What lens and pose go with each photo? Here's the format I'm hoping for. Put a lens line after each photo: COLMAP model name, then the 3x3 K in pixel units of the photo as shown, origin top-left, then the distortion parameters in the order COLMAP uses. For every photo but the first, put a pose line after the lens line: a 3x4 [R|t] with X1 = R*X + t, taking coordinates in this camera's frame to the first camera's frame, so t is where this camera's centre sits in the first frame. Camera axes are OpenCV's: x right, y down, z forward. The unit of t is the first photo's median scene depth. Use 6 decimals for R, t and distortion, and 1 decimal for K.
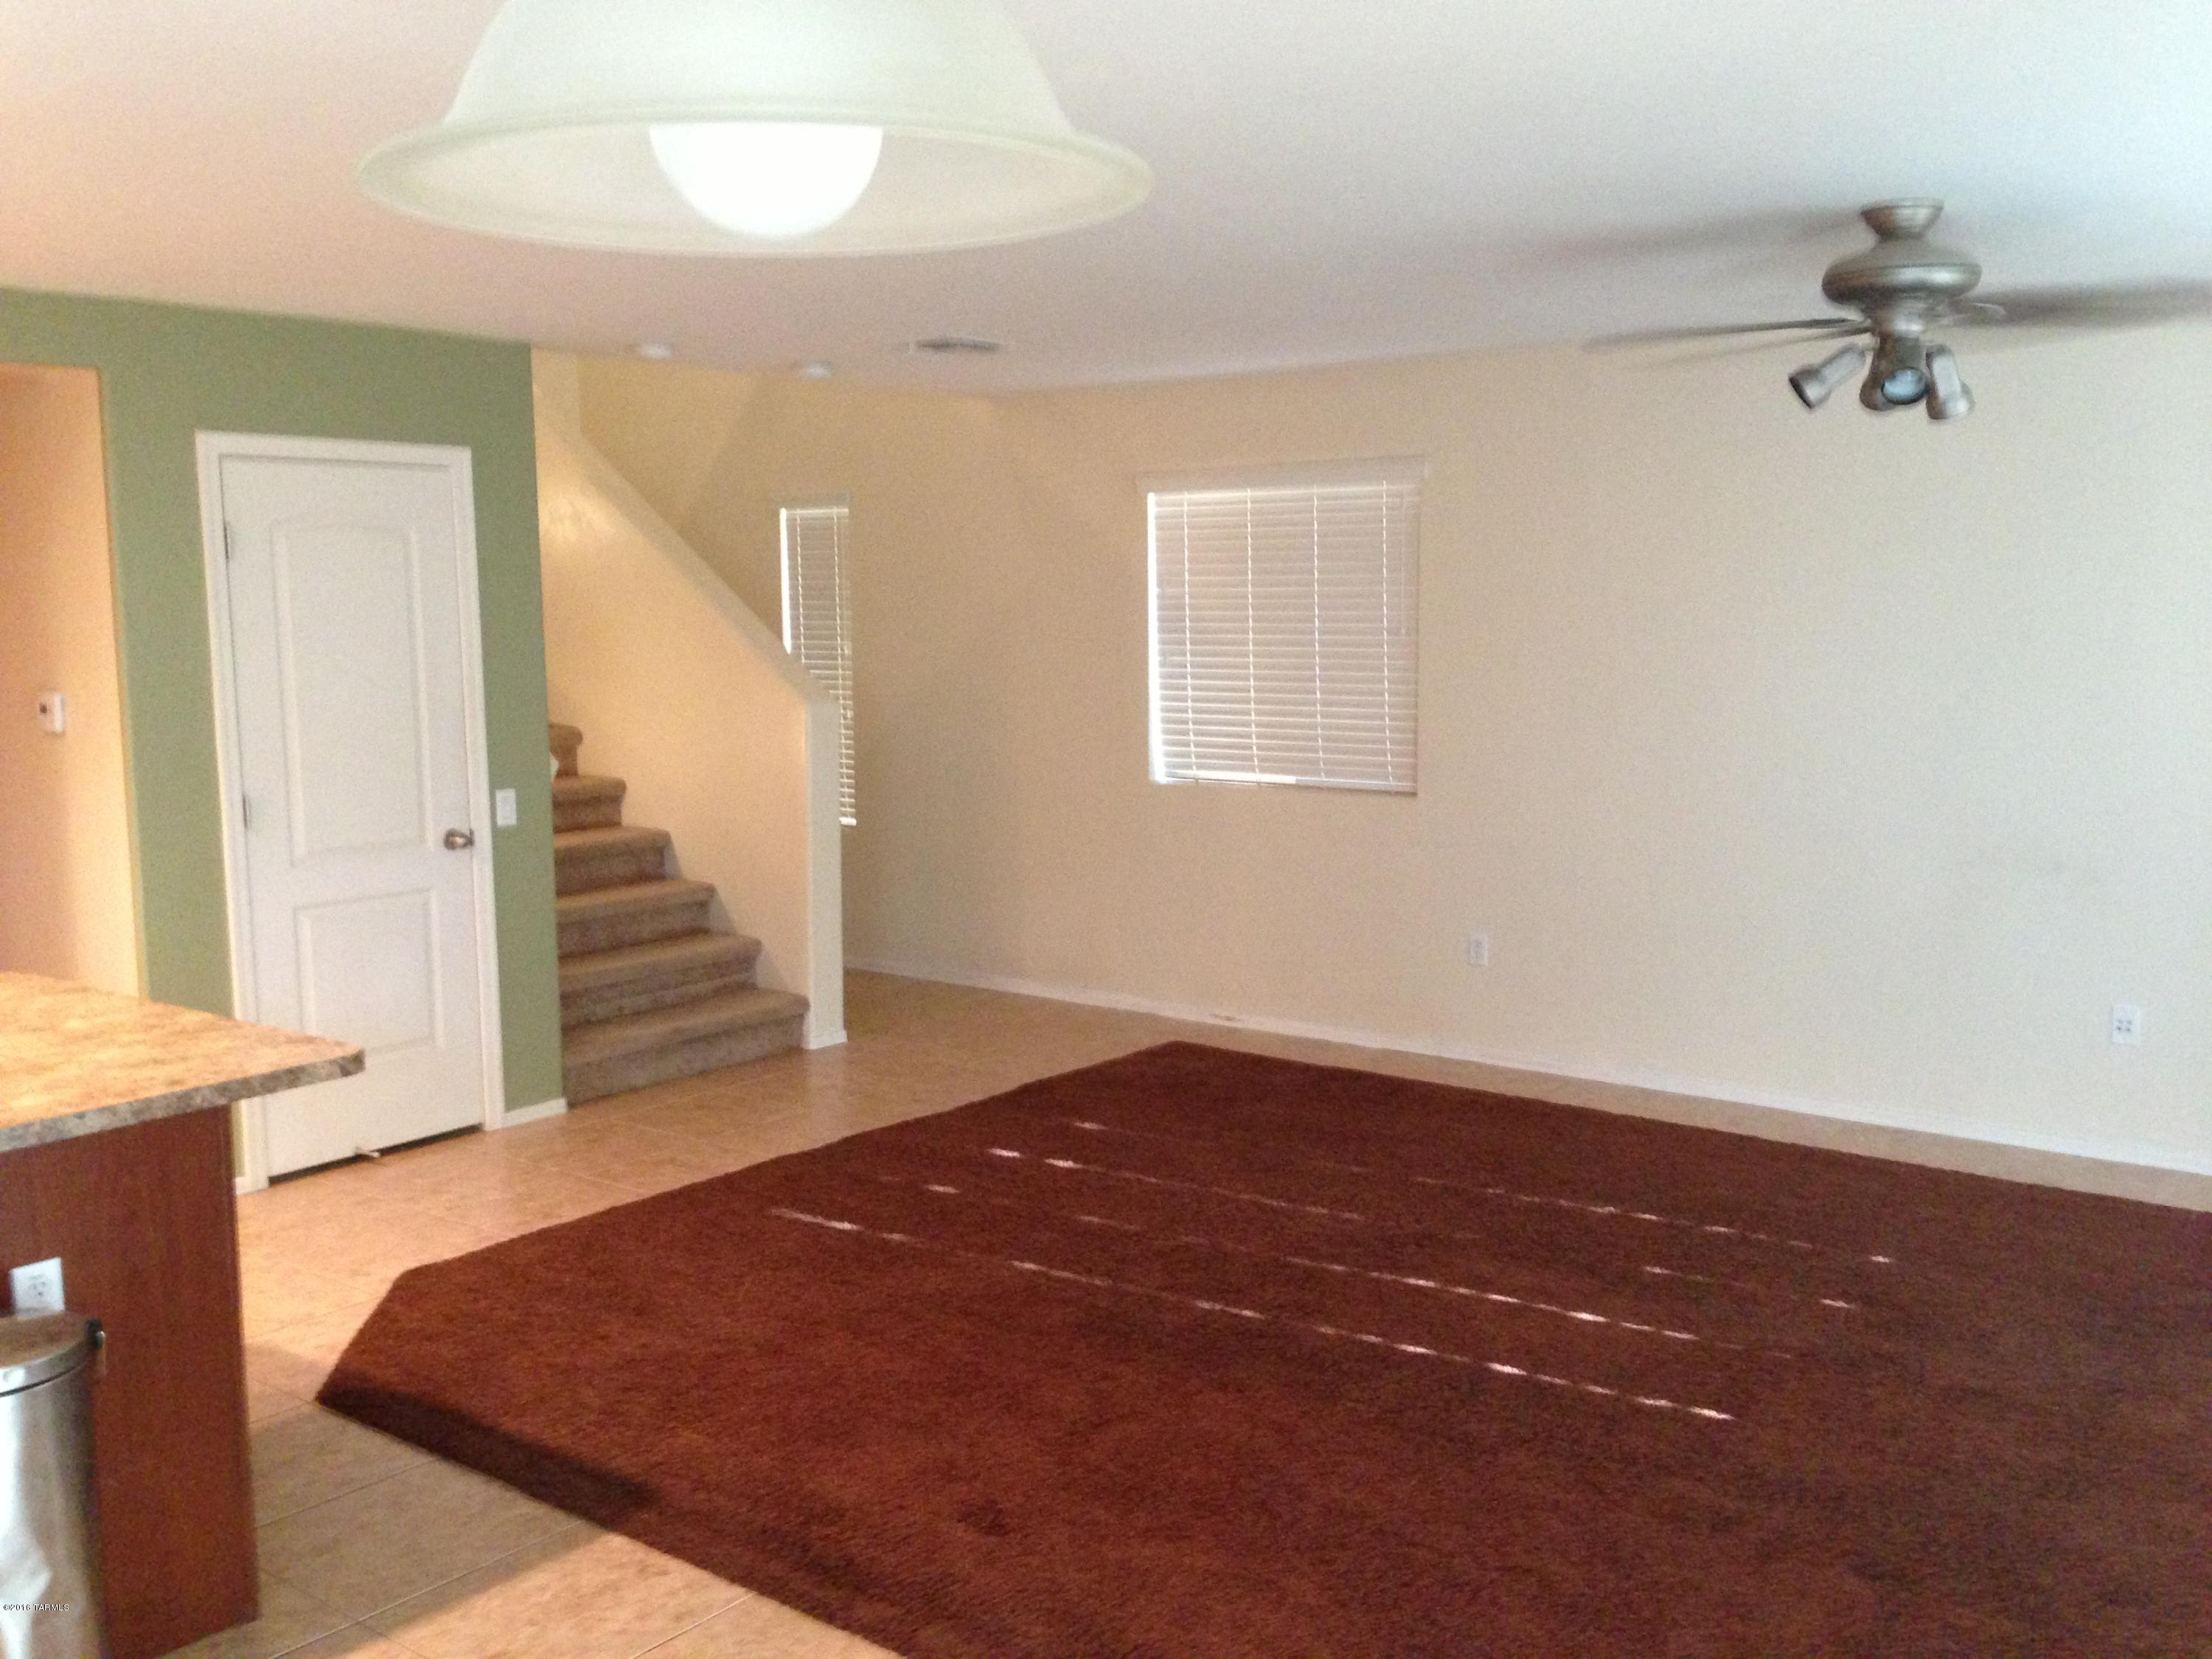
lens RADIAL K [[2142.4, 0, 1106.0], [0, 2142.4, 829.5], [0, 0, 1]] dist [0.248038, -0.424918]
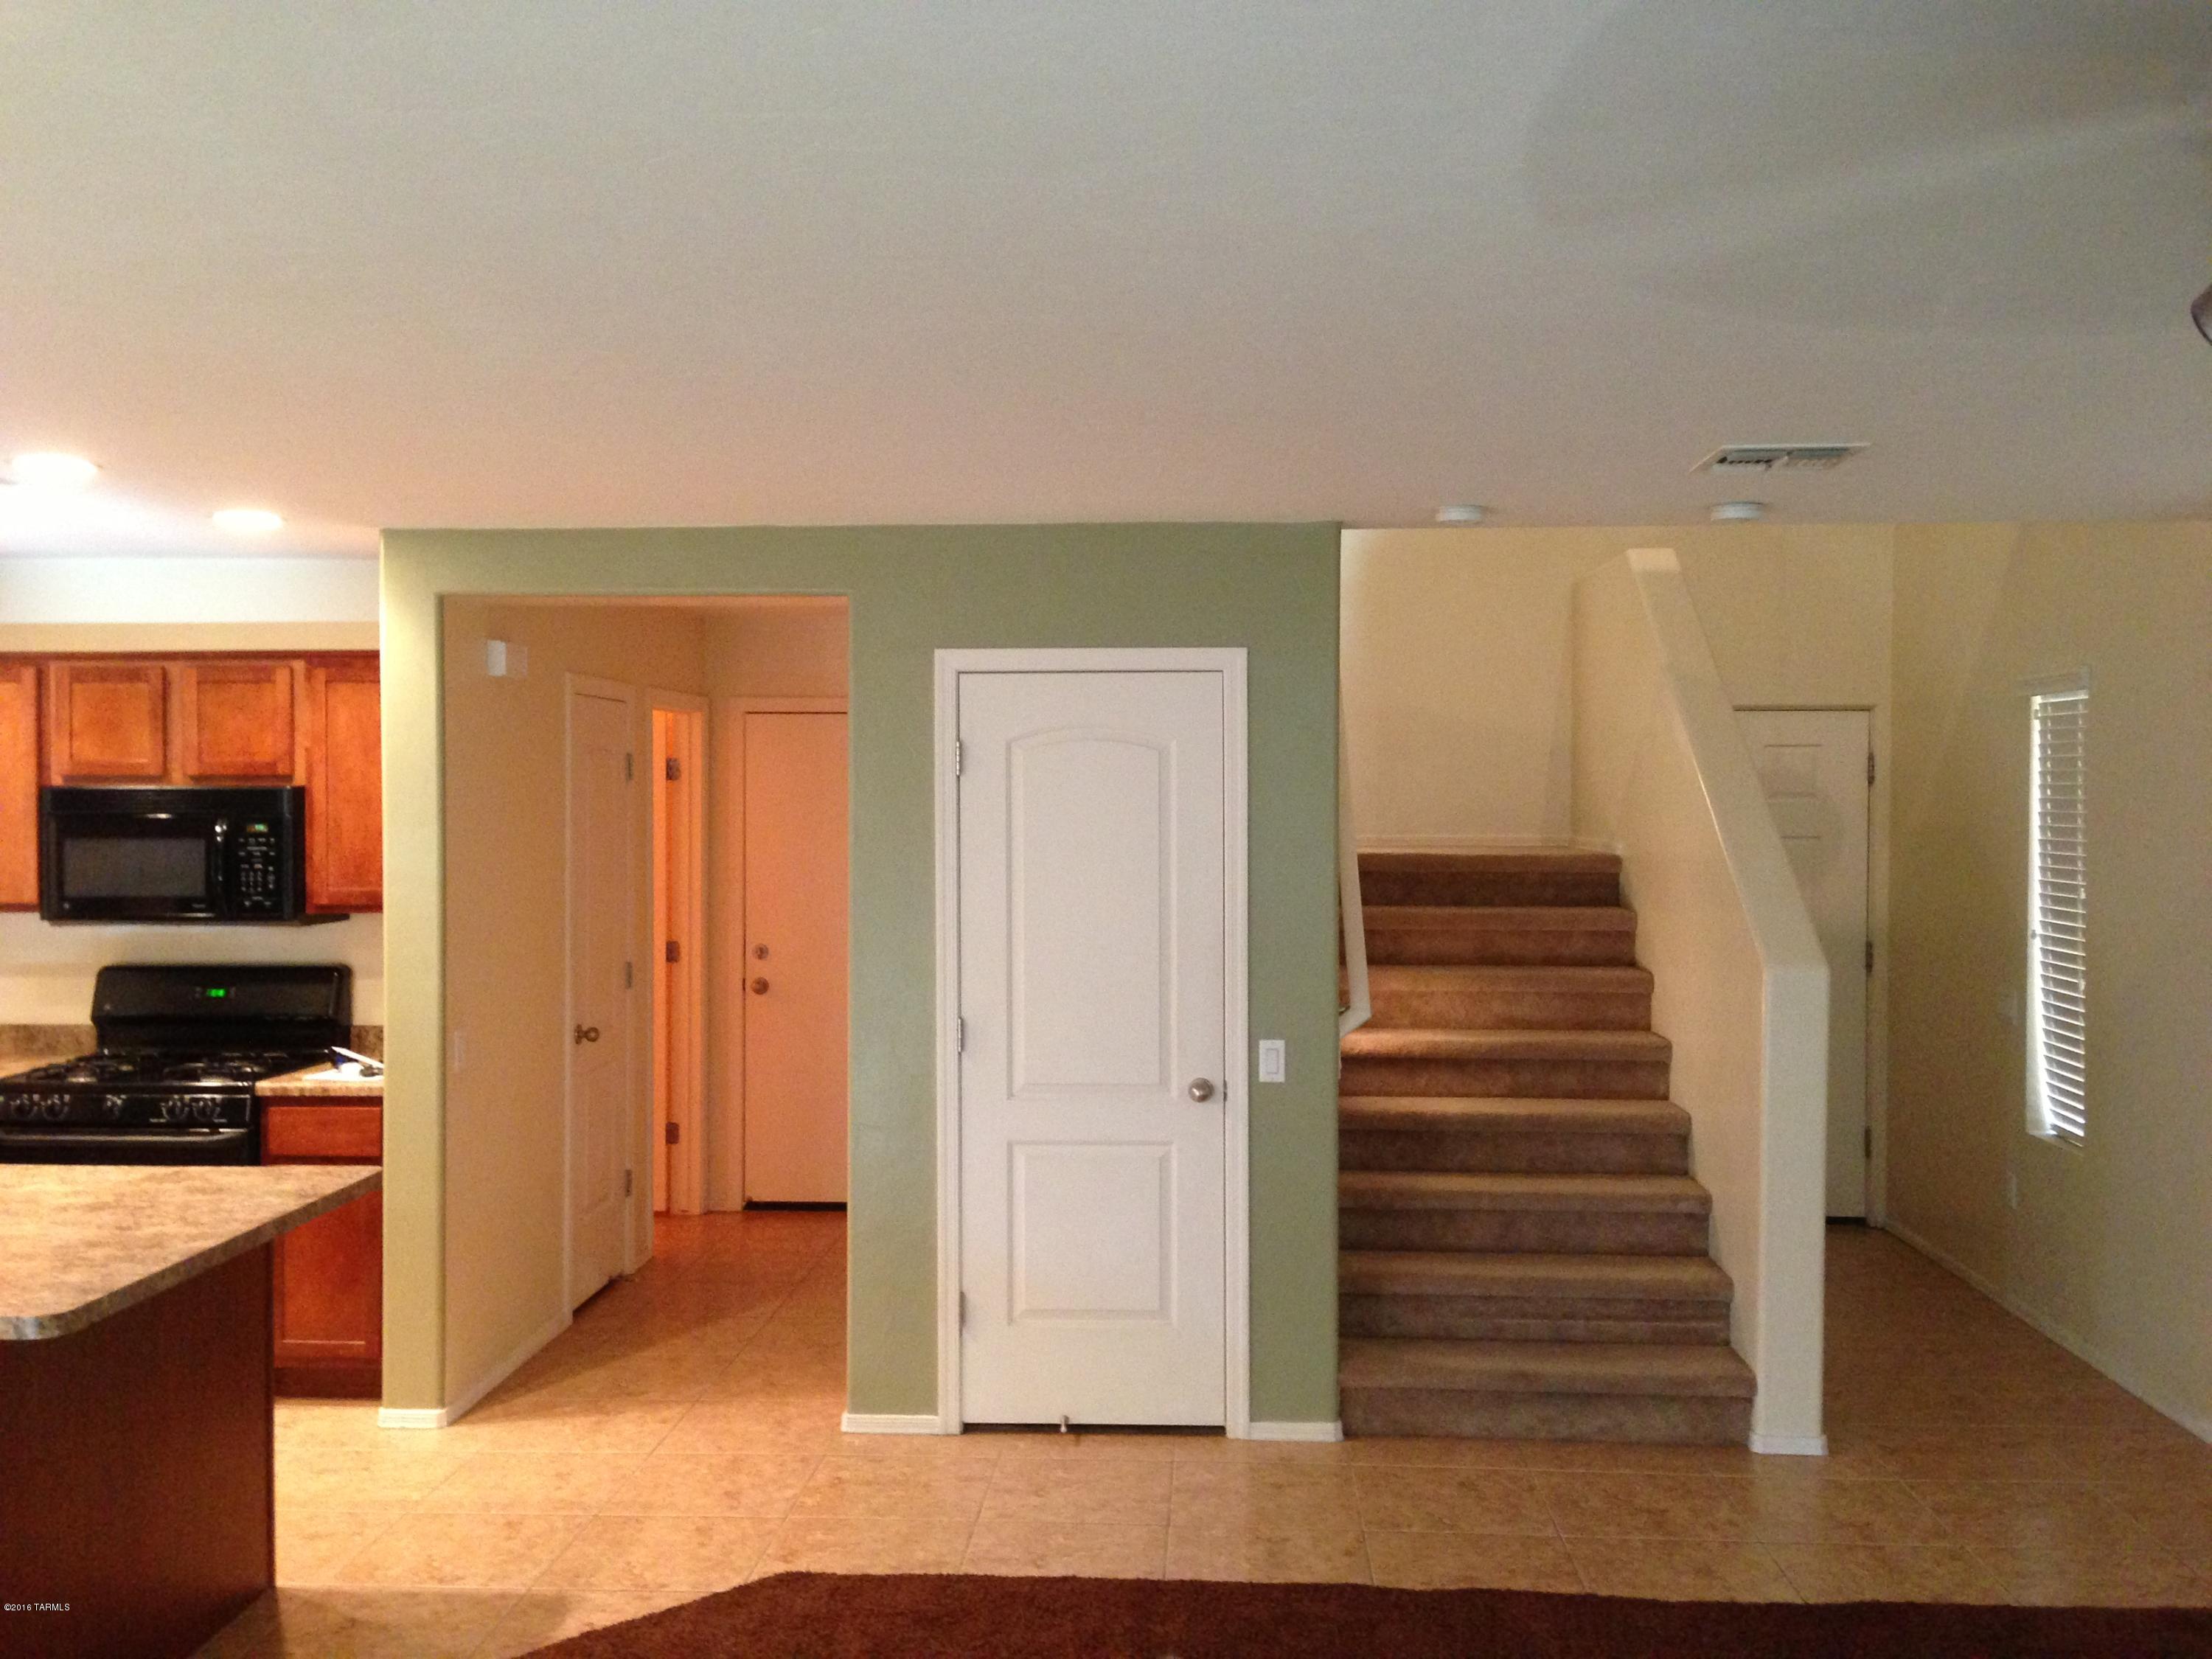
lens RADIAL K [[2075.6, 0, 1106.0], [0, 2075.6, 829.5], [0, 0, 1]] dist [0.105673, -0.100003]
pose [[0.565159, 0.026409, -0.824559, 0.368505], [-0.099819, 0.994333, -0.036570, -0.065346], [0.818921, 0.102975, 0.564593, 0.490018]]
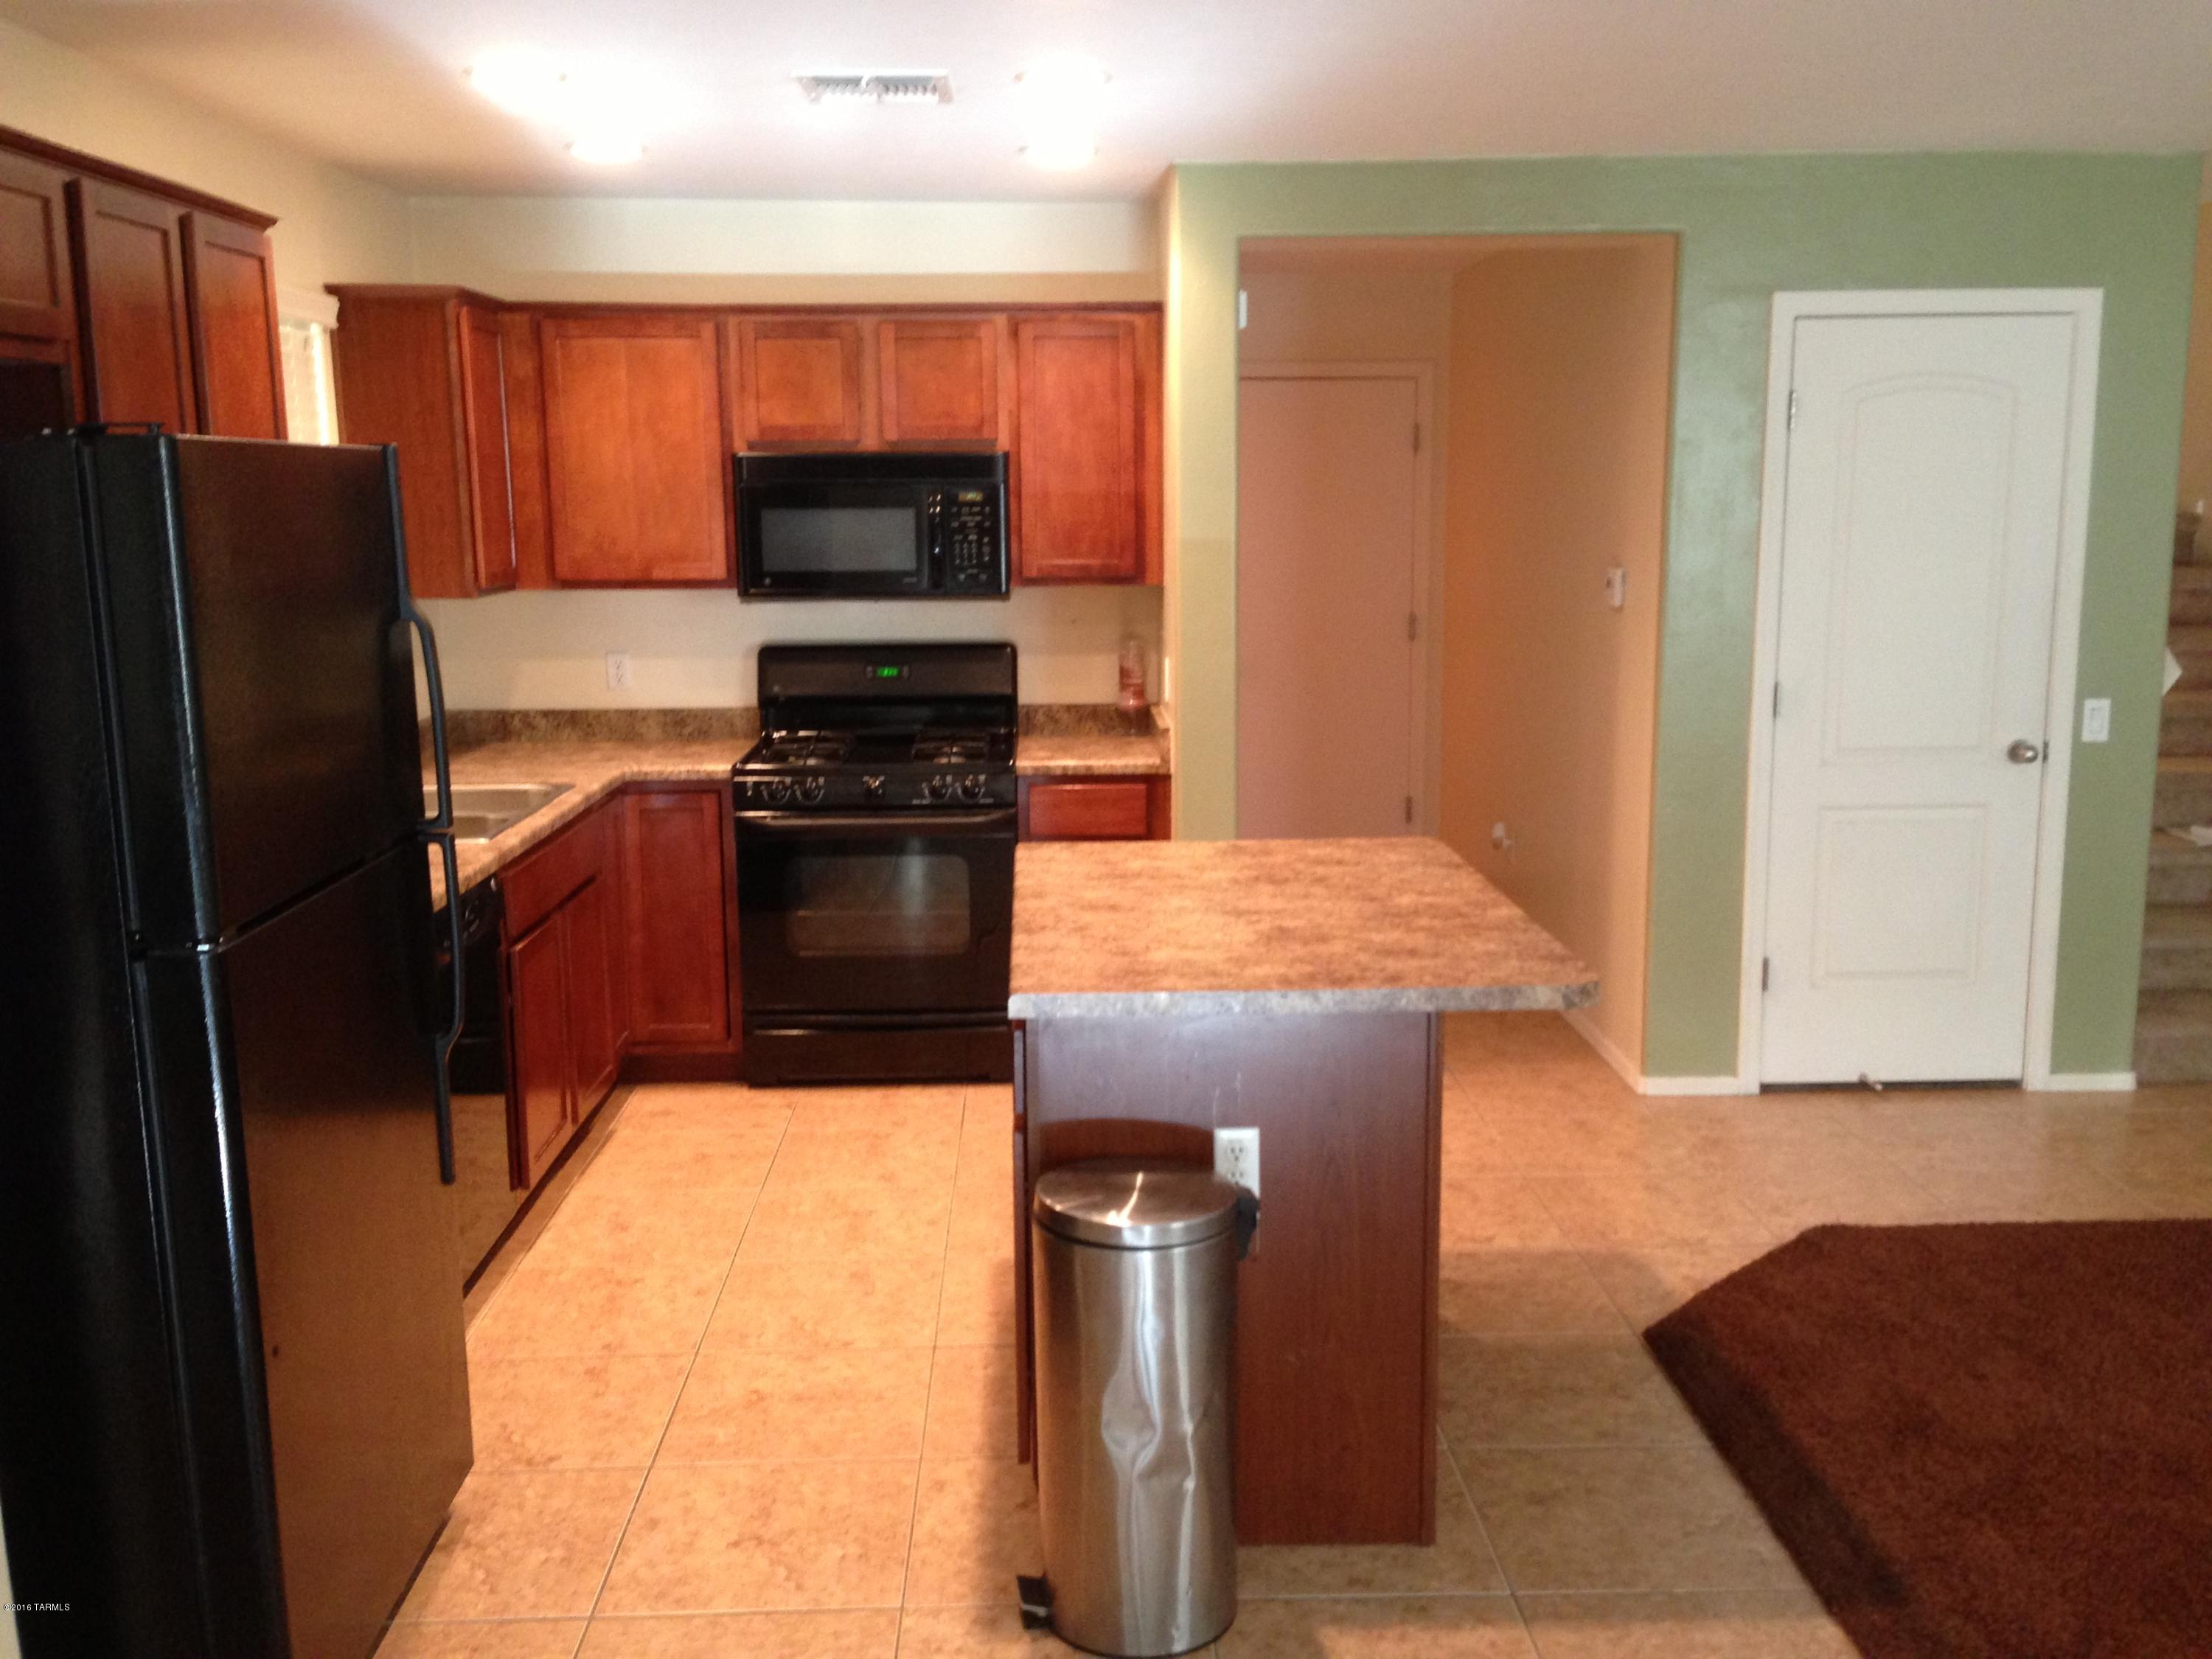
lens RADIAL K [[2075.6, 0, 1106.0], [0, 2075.6, 829.5], [0, 0, 1]] dist [0.105673, -0.100003]
pose [[0.642816, 0.135334, -0.753971, 0.102691], [-0.087670, 0.990800, 0.103099, -0.019229], [0.760987, -0.000173, 0.648767, 0.184479]]
